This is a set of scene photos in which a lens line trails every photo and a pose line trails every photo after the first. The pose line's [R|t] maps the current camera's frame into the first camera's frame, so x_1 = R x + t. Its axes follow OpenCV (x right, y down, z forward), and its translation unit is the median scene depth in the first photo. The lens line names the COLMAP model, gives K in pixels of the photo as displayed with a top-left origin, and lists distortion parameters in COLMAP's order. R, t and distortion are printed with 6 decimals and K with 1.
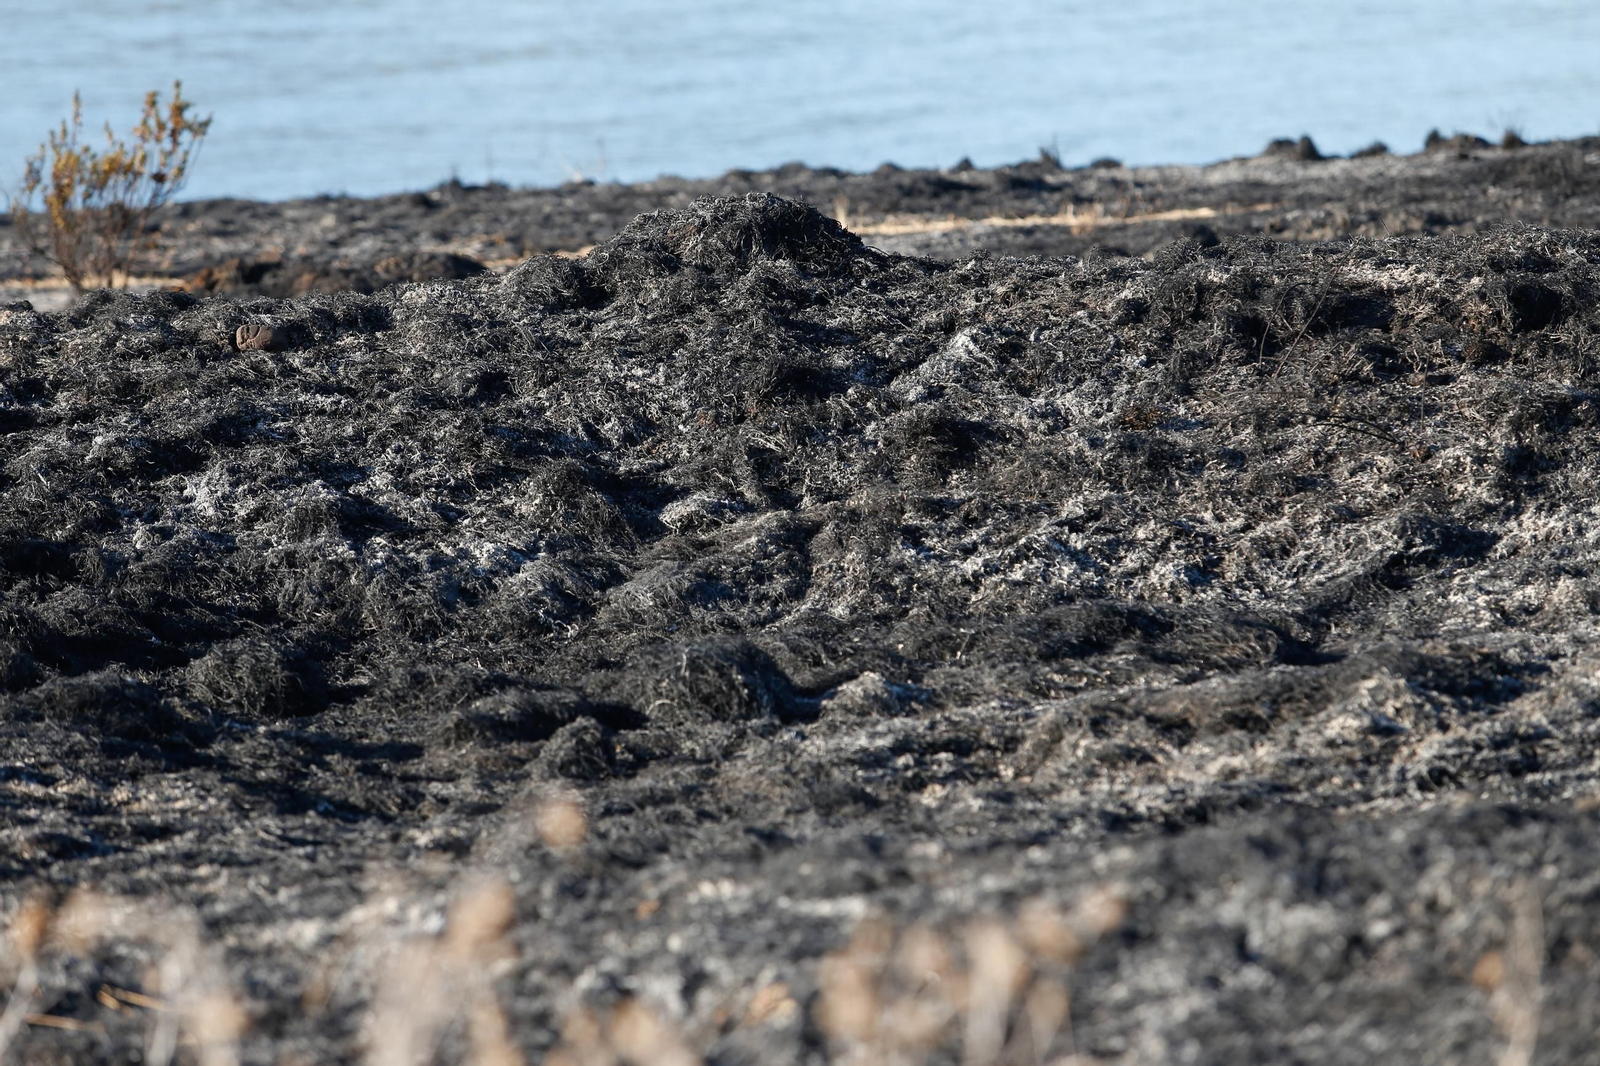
lens RADIAL K [[9183.3, 0, 800.4], [0, 9183.3, 533.0], [0, 0, 1]] dist [1.344415, 0.000000]
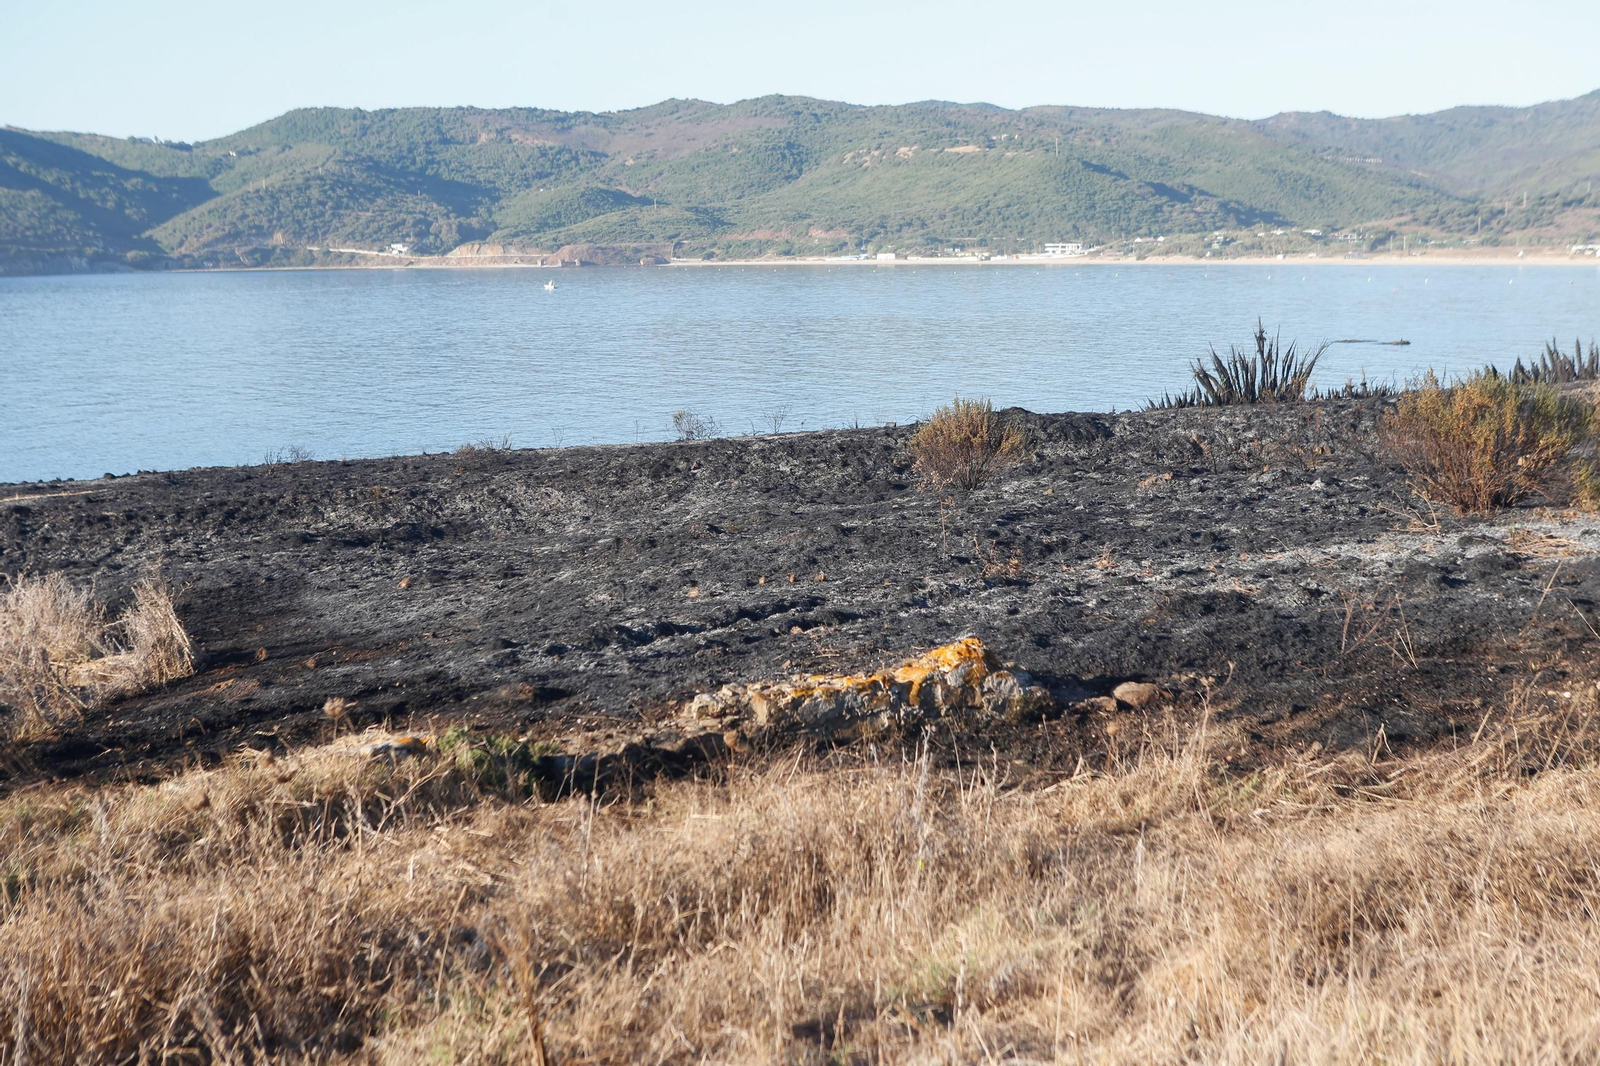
lens RADIAL K [[2687.2, 0, 808.7], [0, 2687.2, 537.3], [0, 0, 1]] dist [0.048791, 0.000000]
pose [[0.955309, -0.047398, 0.291786, -0.028300], [0.048021, 0.998834, 0.005033, 0.005855], [-0.291684, 0.009204, 0.956470, -1.161437]]
